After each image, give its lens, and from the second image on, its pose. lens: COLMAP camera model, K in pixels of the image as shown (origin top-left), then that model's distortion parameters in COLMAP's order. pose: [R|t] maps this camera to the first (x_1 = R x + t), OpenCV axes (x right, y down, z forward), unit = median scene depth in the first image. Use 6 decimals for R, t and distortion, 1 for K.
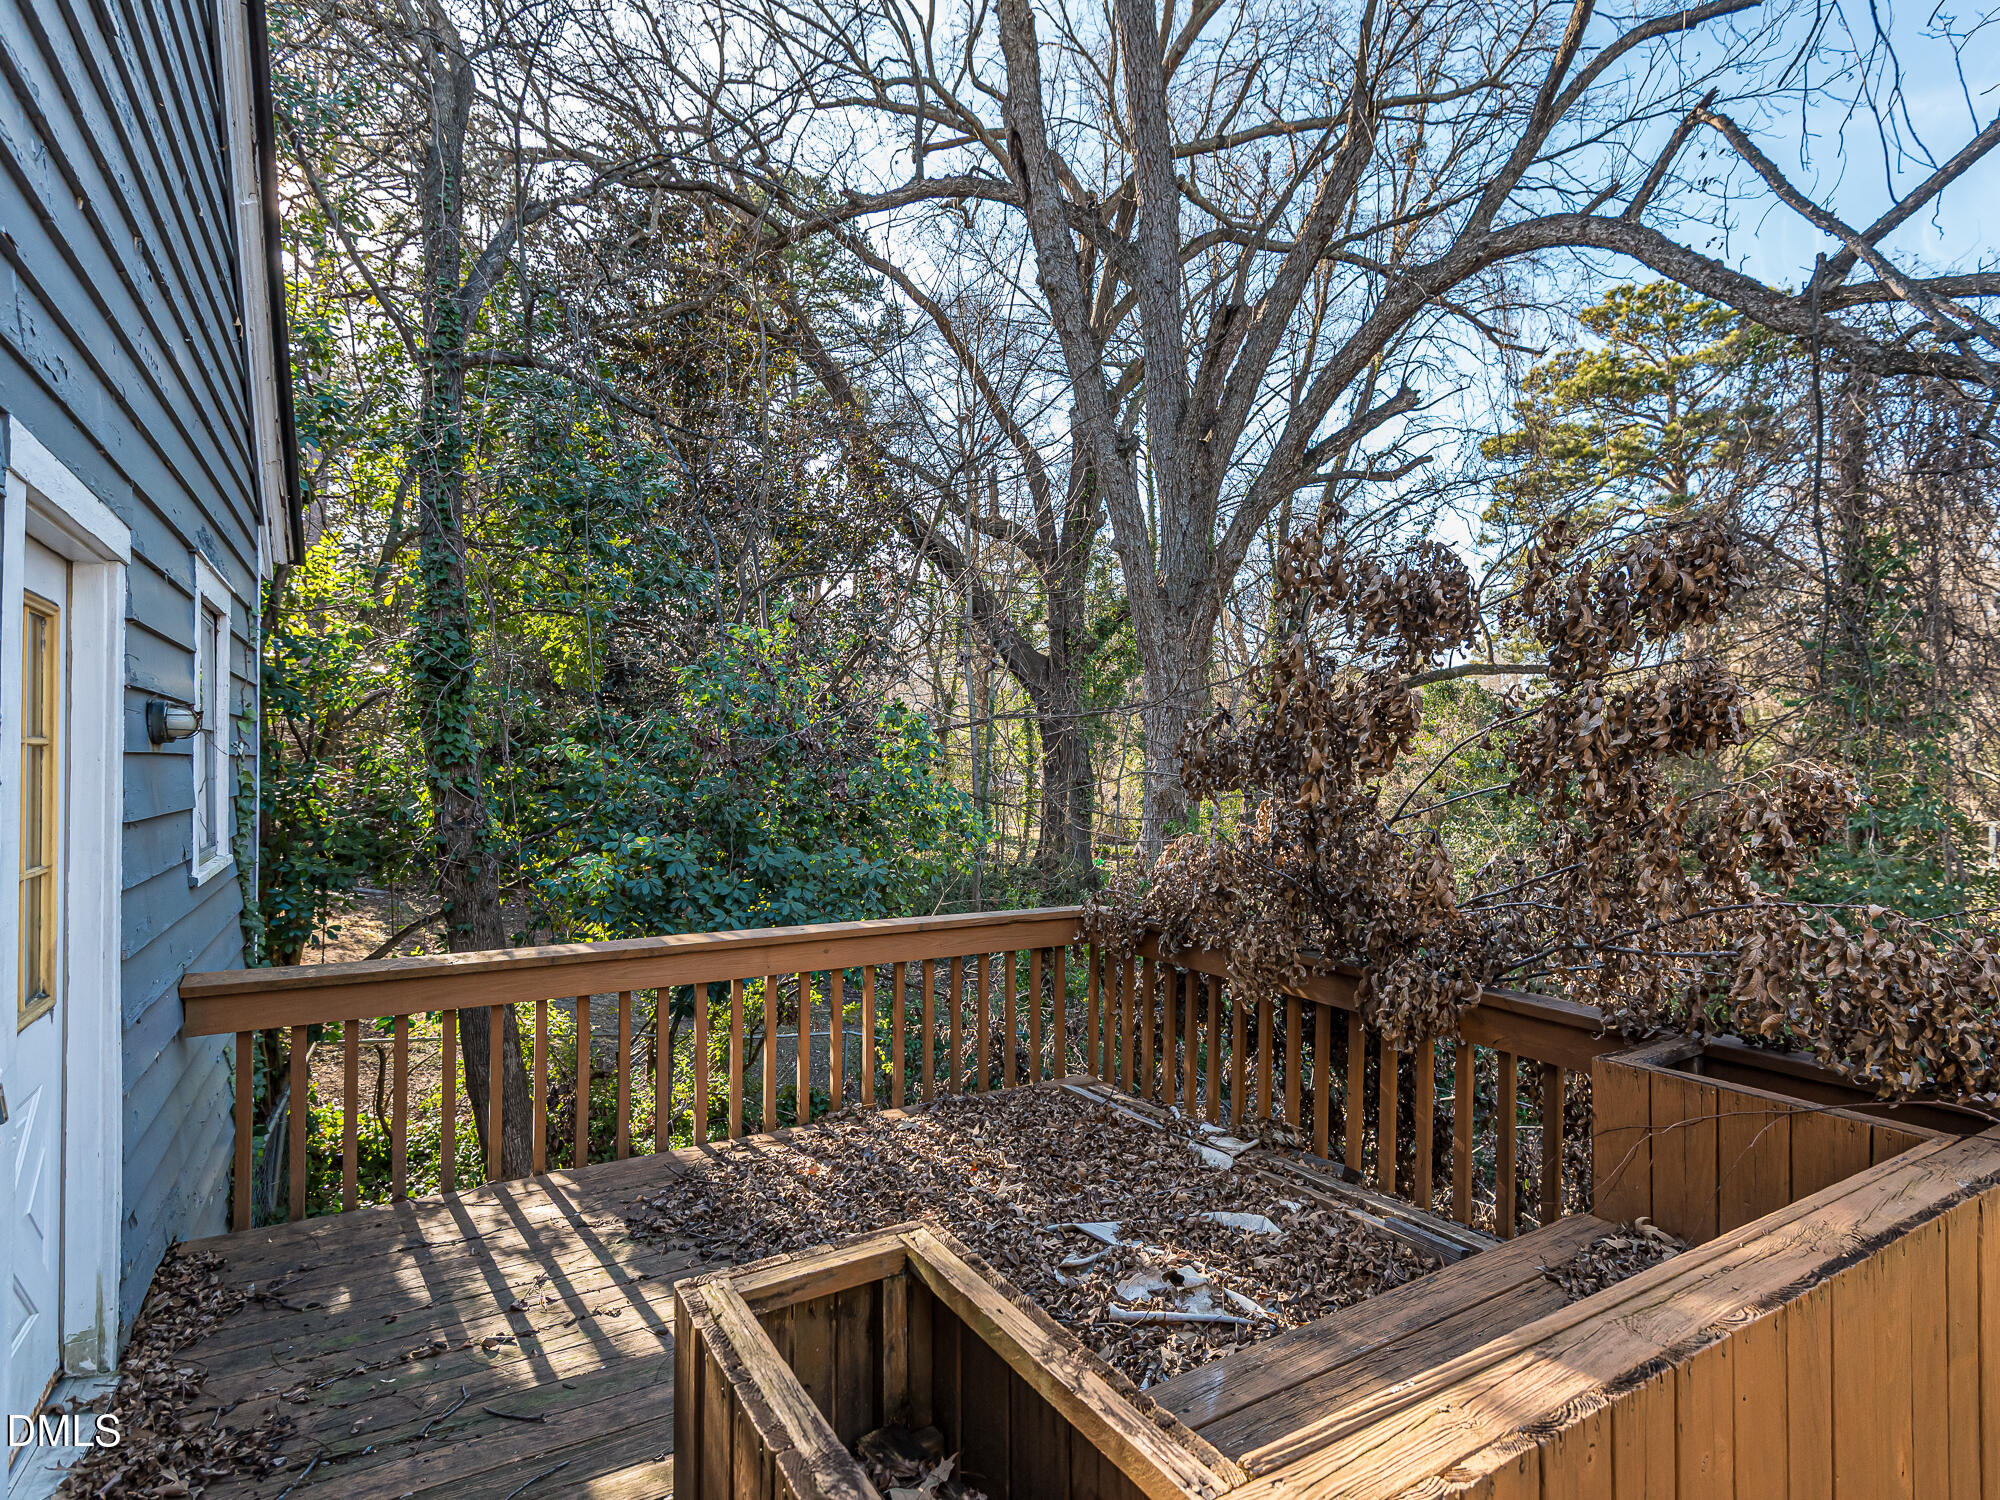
lens RADIAL K [[1017.8, 0, 1002.8], [0, 1017.8, 753.1], [0, 0, 1]] dist [0.033305, -0.020614]
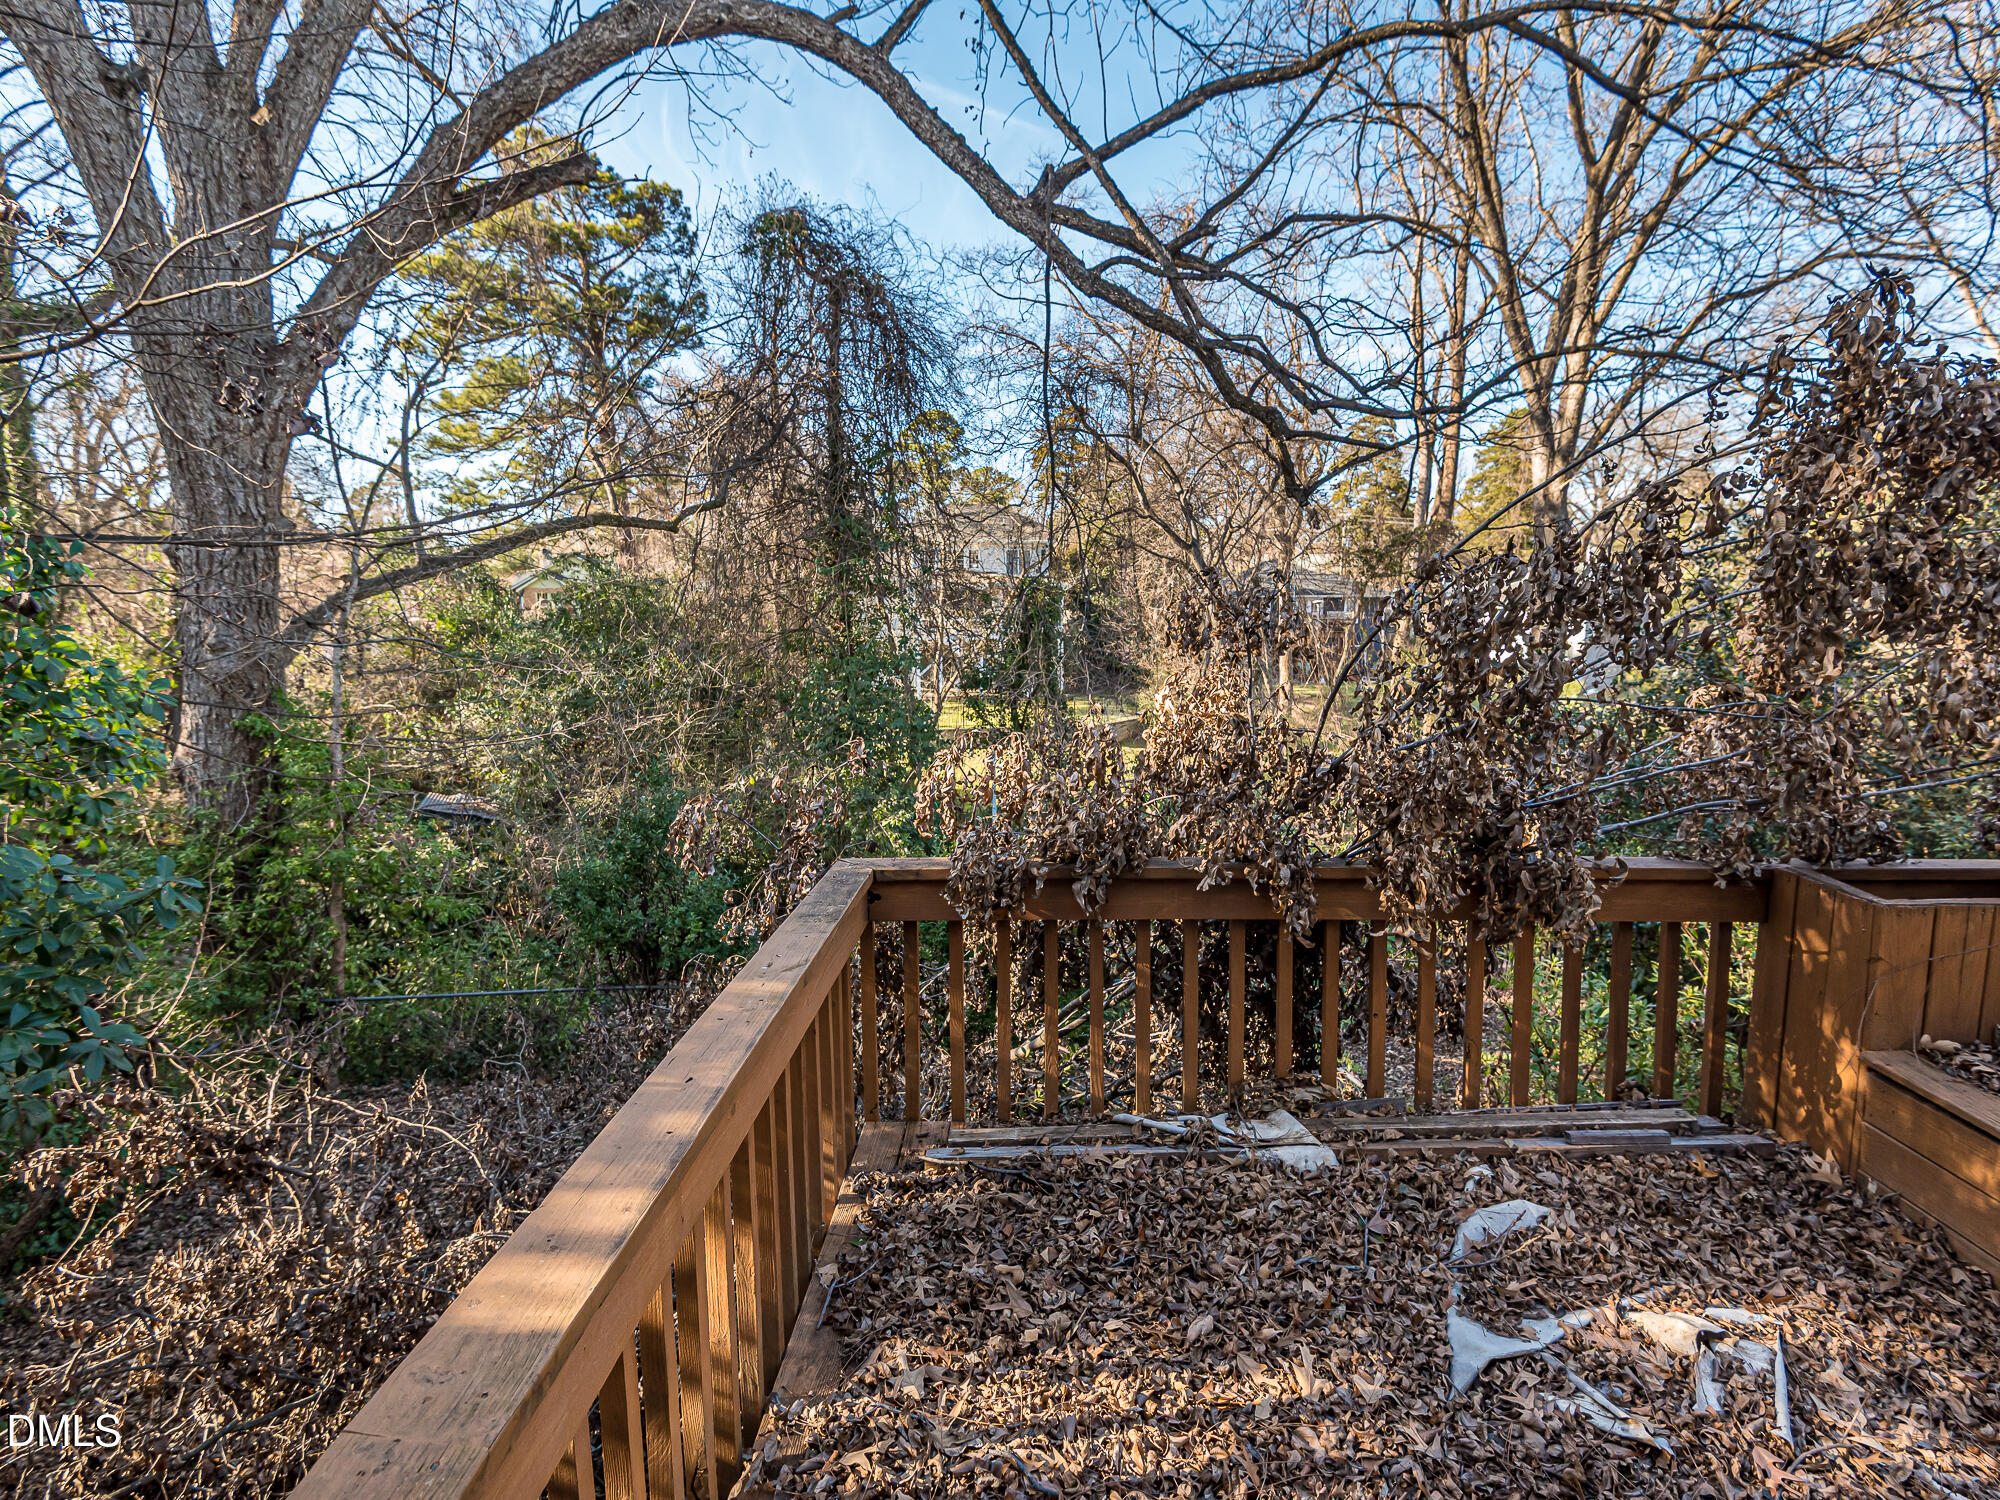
lens RADIAL K [[1017.8, 0, 1001.3], [0, 1017.8, 753.6], [0, 0, 1]] dist [0.033305, -0.020614]
pose [[0.519782, -0.118172, 0.846086, -0.219747], [0.005658, 0.990841, 0.134914, 0.001796], [-0.854280, -0.065339, 0.515690, 0.363456]]
